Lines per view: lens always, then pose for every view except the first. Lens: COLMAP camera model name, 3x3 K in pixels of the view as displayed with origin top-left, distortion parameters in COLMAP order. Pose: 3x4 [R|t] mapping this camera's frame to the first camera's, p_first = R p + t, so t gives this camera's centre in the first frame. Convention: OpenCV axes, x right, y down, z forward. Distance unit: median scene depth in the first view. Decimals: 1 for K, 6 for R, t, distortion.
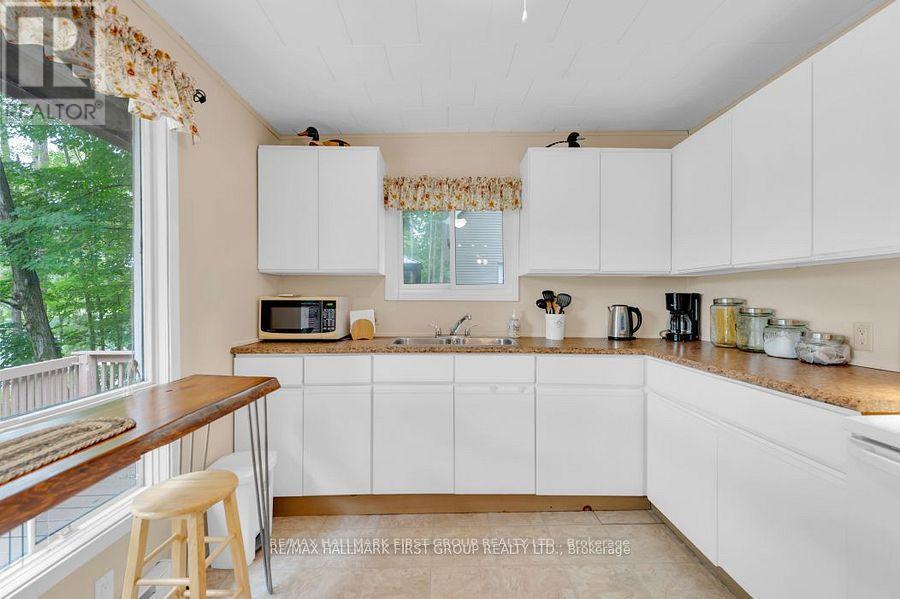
lens RADIAL K [[386.0, 0, 452.2], [0, 386.0, 300.2], [0, 0, 1]] dist [0.013666, -0.003970]
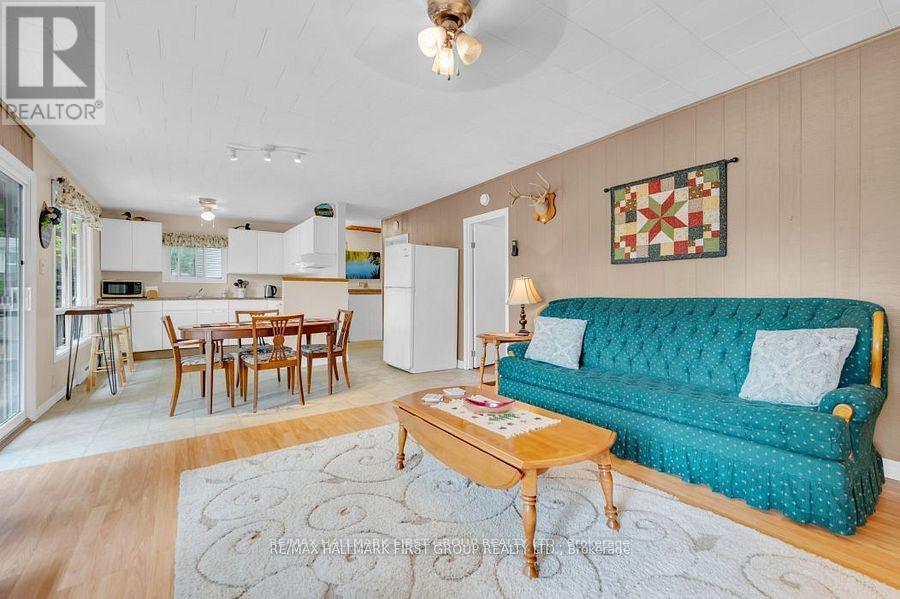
lens RADIAL K [[386.0, 0, 453.5], [0, 386.0, 290.8], [0, 0, 1]] dist [0.013666, -0.003970]
pose [[0.827579, -0.000784, 0.561348, -0.033661], [0.003396, 0.999988, -0.003610, 0.074790], [-0.561338, 0.004894, 0.827572, -2.259633]]
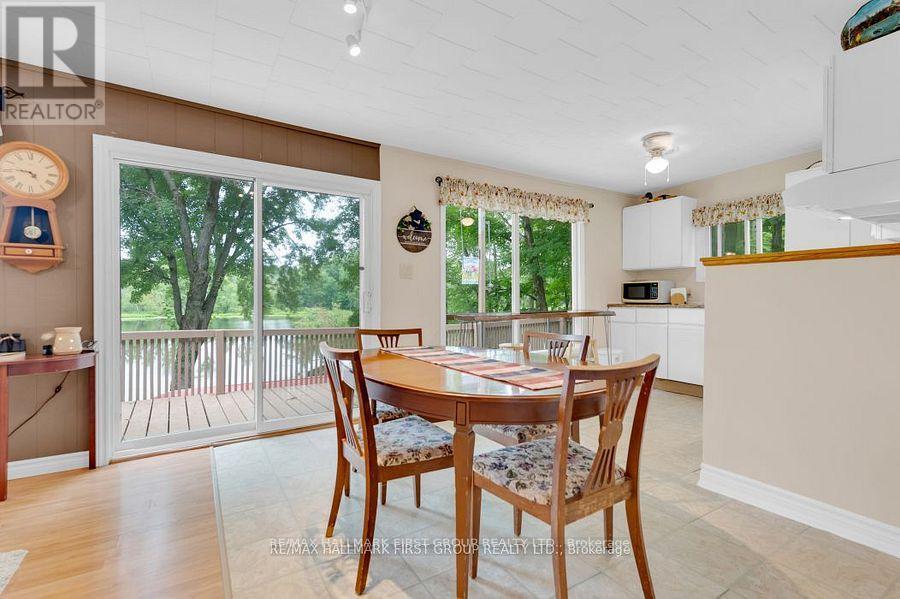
lens RADIAL K [[413.2, 0, 448.7], [0, 413.2, 297.2], [0, 0, 1]] dist [0.016889, -0.001065]
pose [[0.512656, -0.003120, -0.858588, 0.902898], [-0.000293, 0.999993, -0.003809, 0.079132], [0.858594, 0.002204, 0.512651, -0.909087]]
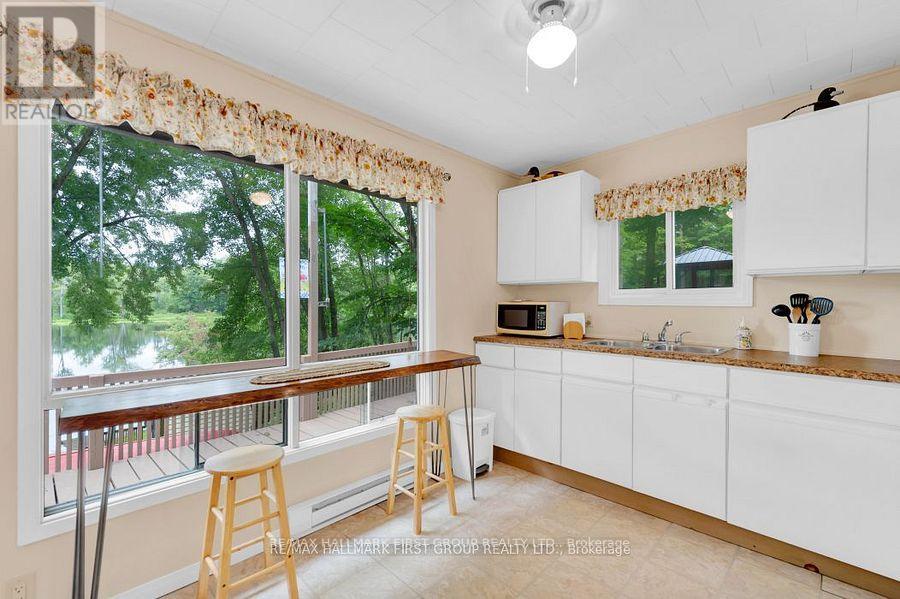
lens RADIAL K [[386.0, 0, 452.8], [0, 386.0, 306.0], [0, 0, 1]] dist [0.013666, -0.003970]
pose [[0.707569, 0.007923, -0.706600, 0.348170], [-0.003455, 0.999964, 0.007753, -0.004378], [0.706636, -0.003045, 0.707571, -0.077089]]
